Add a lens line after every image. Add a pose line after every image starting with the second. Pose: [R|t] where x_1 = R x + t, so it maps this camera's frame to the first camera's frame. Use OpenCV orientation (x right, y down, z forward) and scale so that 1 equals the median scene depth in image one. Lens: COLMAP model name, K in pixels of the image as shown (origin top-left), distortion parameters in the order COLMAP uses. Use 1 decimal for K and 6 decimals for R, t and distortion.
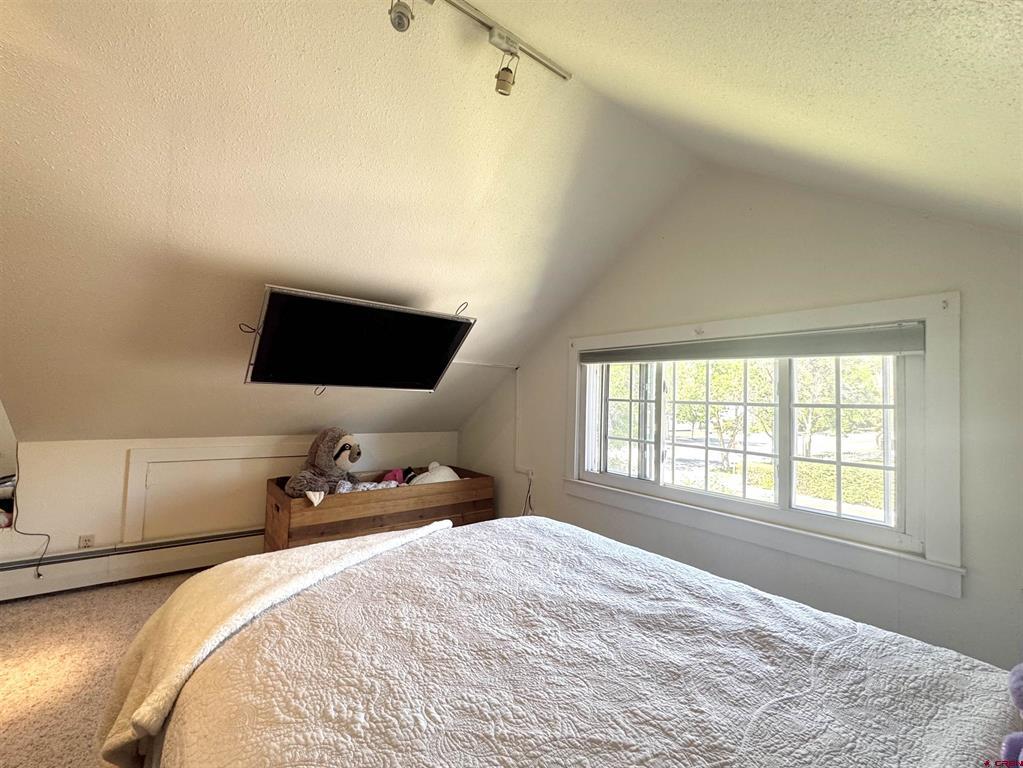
lens RADIAL K [[407.2, 0, 511.9], [0, 407.2, 381.7], [0, 0, 1]] dist [-0.001348, -0.000578]
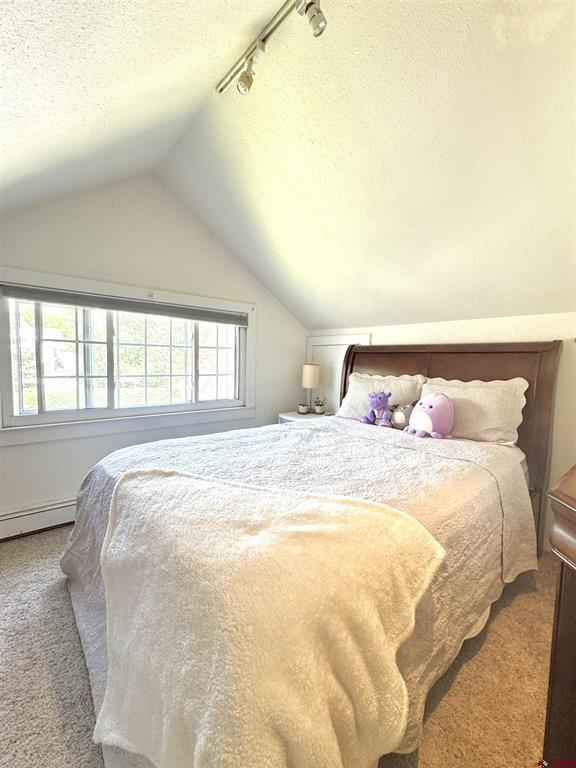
lens RADIAL K [[305.7, 0, 282.6], [0, 305.7, 380.0], [0, 0, 1]] dist [-0.001348, -0.000578]
pose [[0.045454, -0.100907, 0.993857, -0.575112], [-0.070385, 0.992089, 0.103947, 0.027272], [-0.996484, -0.074677, 0.037992, 0.449091]]
